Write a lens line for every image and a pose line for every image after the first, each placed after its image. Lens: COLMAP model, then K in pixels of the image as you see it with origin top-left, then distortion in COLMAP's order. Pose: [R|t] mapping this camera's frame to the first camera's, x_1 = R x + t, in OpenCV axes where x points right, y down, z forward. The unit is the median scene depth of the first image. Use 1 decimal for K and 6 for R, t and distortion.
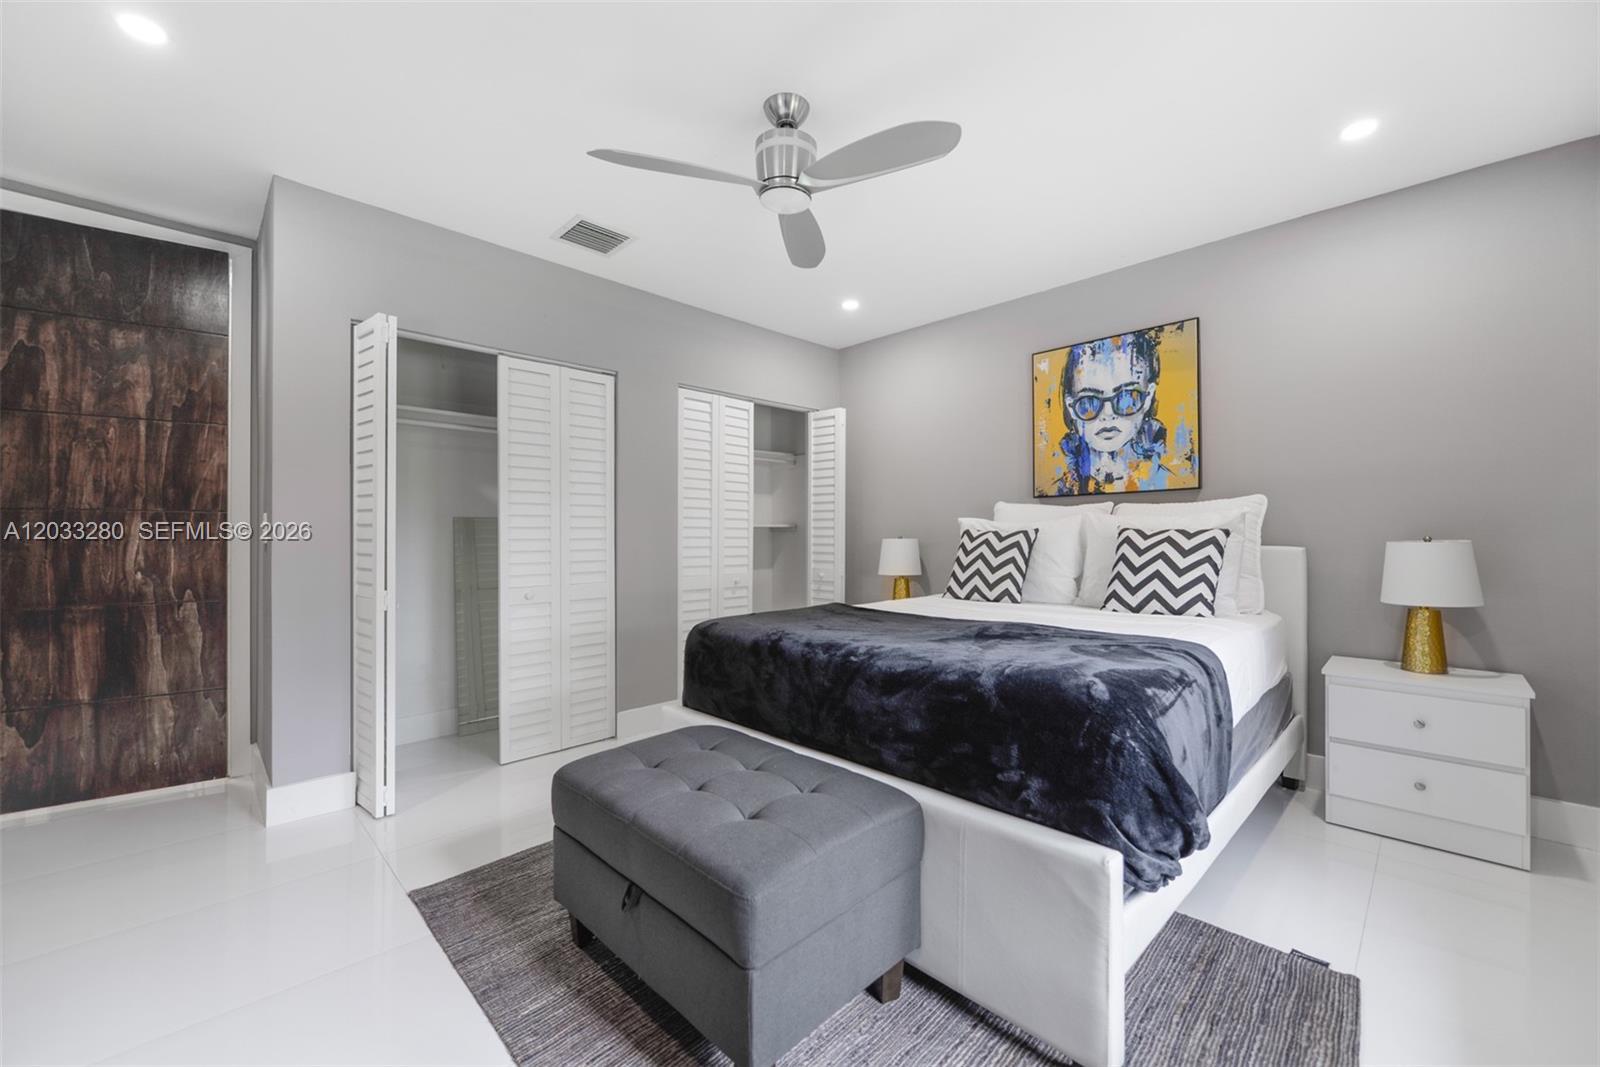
lens RADIAL K [[629.8, 0, 800.0], [0, 629.8, 533.5], [0, 0, 1]] dist [0.000411, -0.000095]
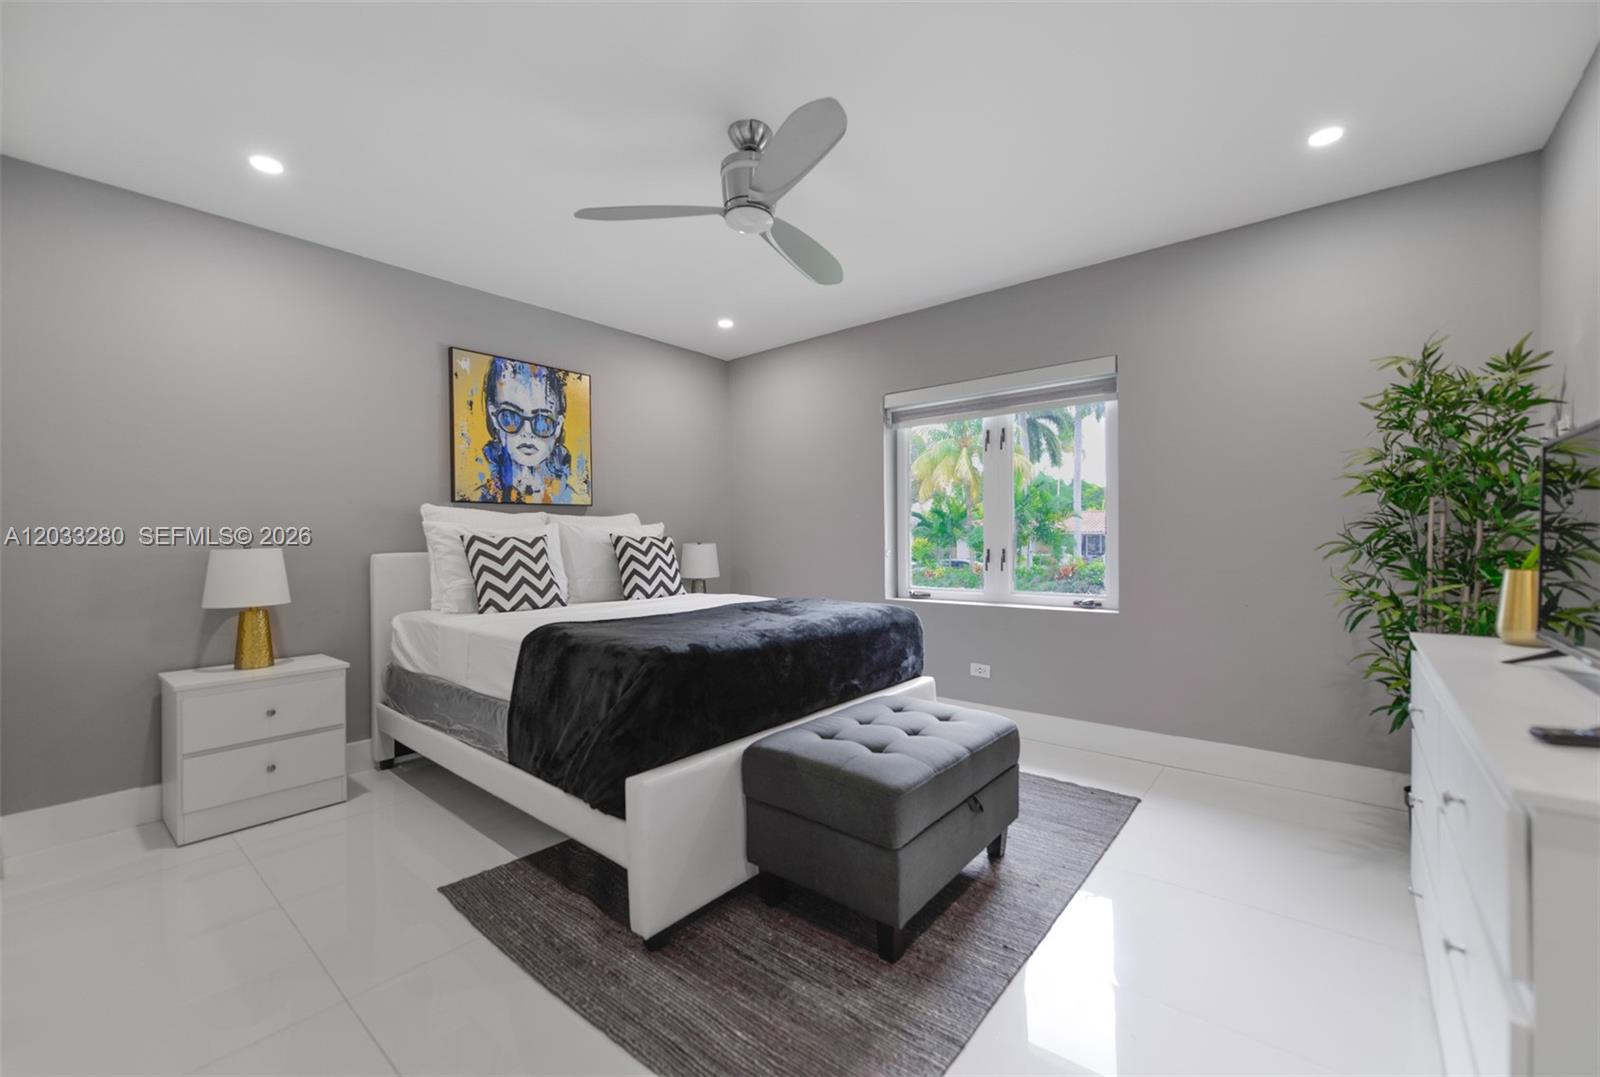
lens RADIAL K [[631.4, 0, 796.9], [0, 631.4, 551.1], [0, 0, 1]] dist [-0.013442, -0.000027]
pose [[-0.090345, -0.018481, 0.995739, -0.658594], [0.001612, 0.999824, 0.018704, -0.000274], [-0.995909, 0.003295, -0.090299, 0.629613]]
